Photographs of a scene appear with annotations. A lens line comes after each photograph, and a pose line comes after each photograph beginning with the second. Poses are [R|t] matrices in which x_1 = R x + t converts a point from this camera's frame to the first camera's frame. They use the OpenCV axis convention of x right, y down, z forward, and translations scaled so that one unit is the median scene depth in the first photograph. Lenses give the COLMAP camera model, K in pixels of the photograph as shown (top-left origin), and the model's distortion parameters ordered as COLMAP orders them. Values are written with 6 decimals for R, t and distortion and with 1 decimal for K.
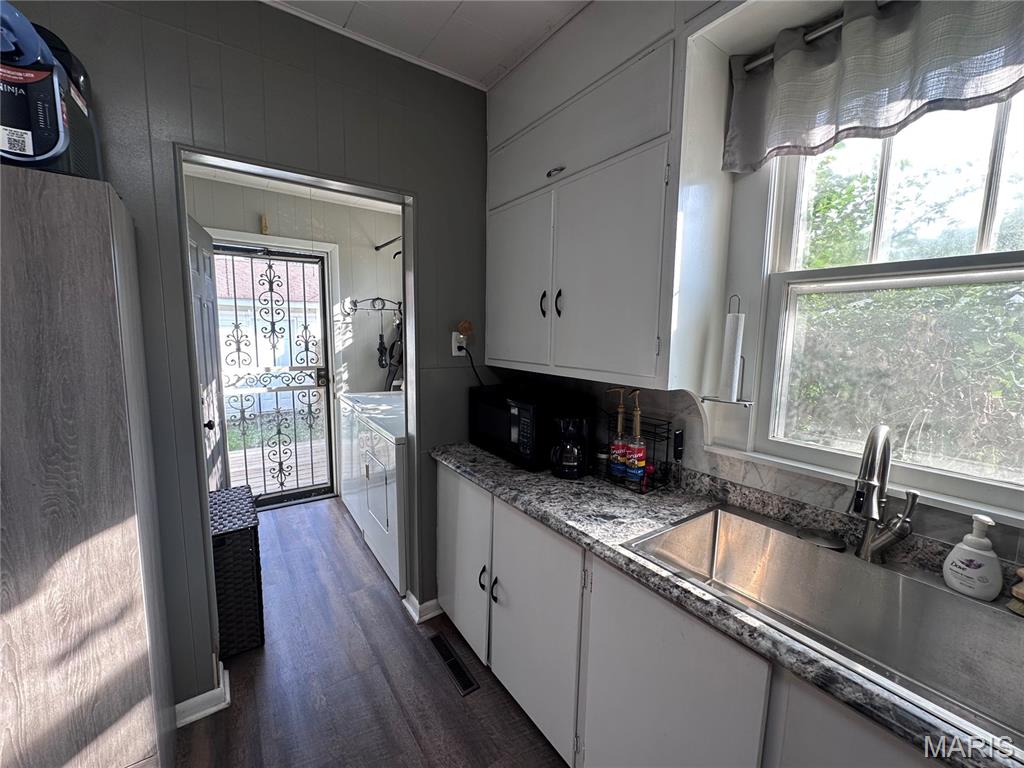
lens RADIAL K [[409.9, 0, 511.1], [0, 409.9, 383.7], [0, 0, 1]] dist [-0.005081, 0.000575]
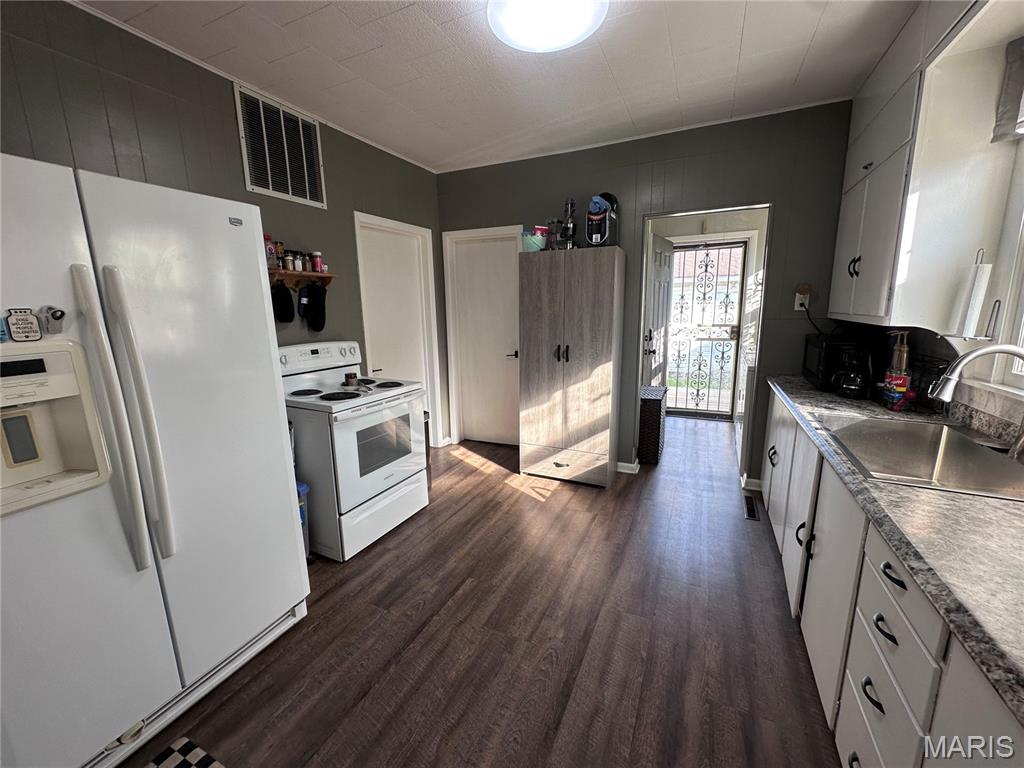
lens RADIAL K [[409.9, 0, 511.1], [0, 409.9, 383.7], [0, 0, 1]] dist [-0.005081, 0.000575]
pose [[0.488113, 0.137805, -0.861833, 0.401843], [-0.081957, 0.990330, 0.111934, 0.066418], [0.868924, 0.015997, 0.494687, -0.335035]]
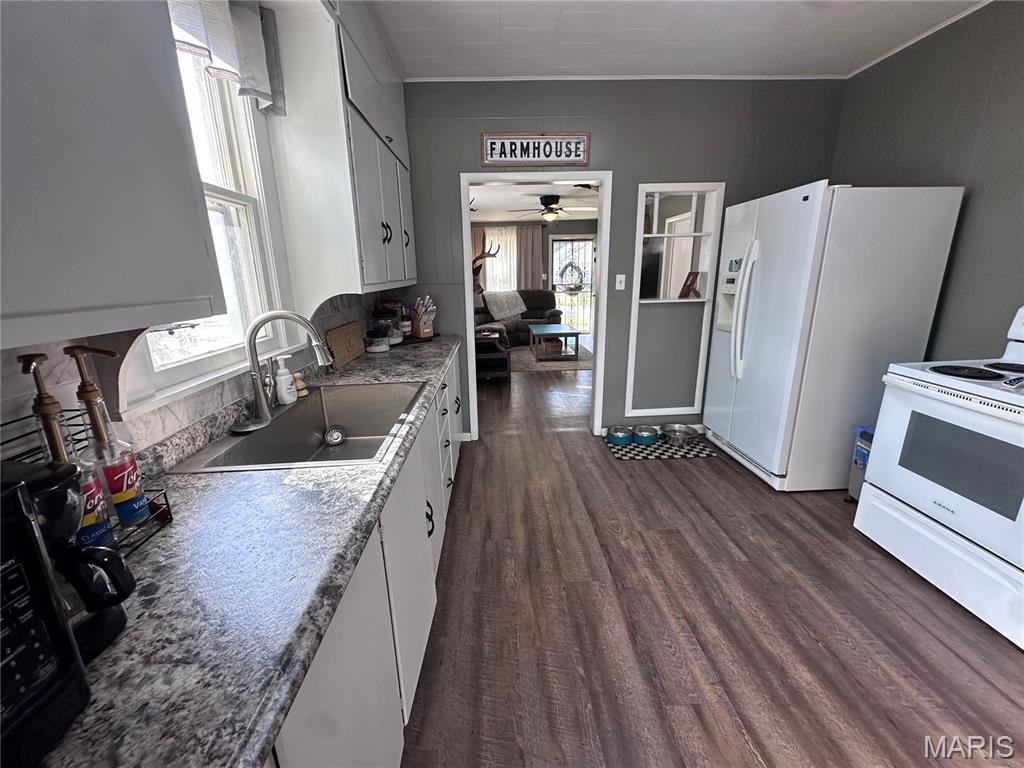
lens RADIAL K [[409.9, 0, 511.1], [0, 409.9, 383.7], [0, 0, 1]] dist [-0.005081, 0.000575]
pose [[-0.837743, -0.144039, 0.526726, -0.168924], [0.072647, 0.926612, 0.368934, -0.039116], [-0.541211, 0.347337, -0.765799, 0.537953]]
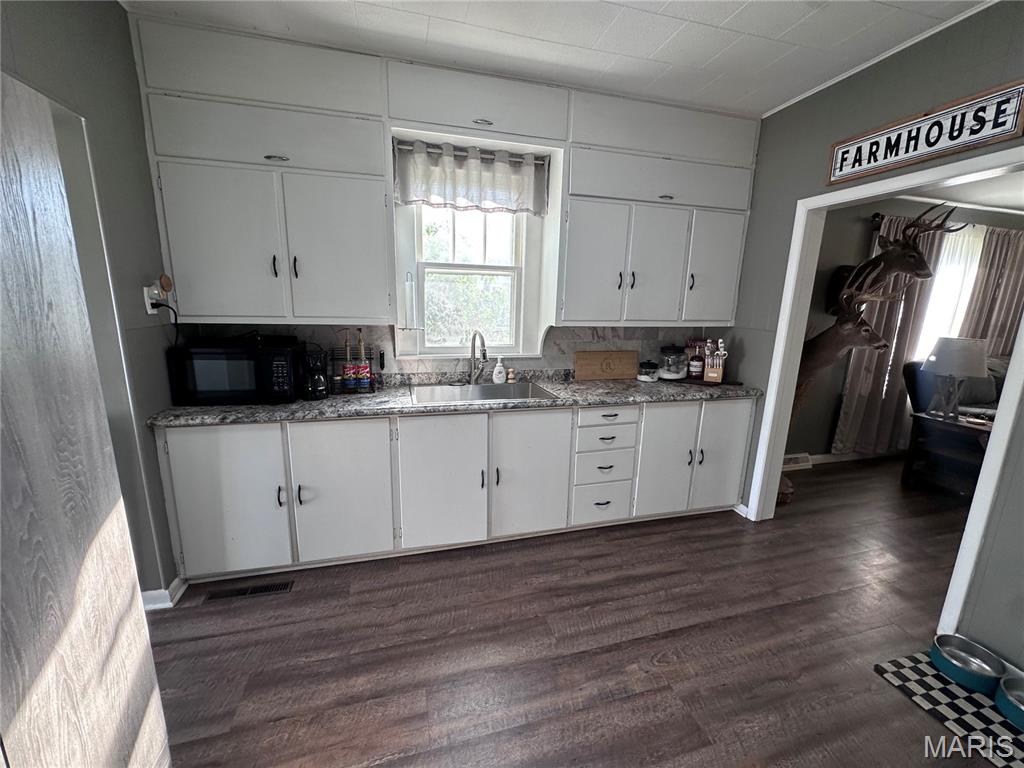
lens RADIAL K [[409.9, 0, 511.1], [0, 409.9, 383.7], [0, 0, 1]] dist [-0.005081, 0.000575]
pose [[0.344445, -0.196169, 0.918083, -0.472193], [0.098655, 0.980074, 0.172401, 0.003963], [-0.933608, 0.031191, 0.356935, -0.041730]]
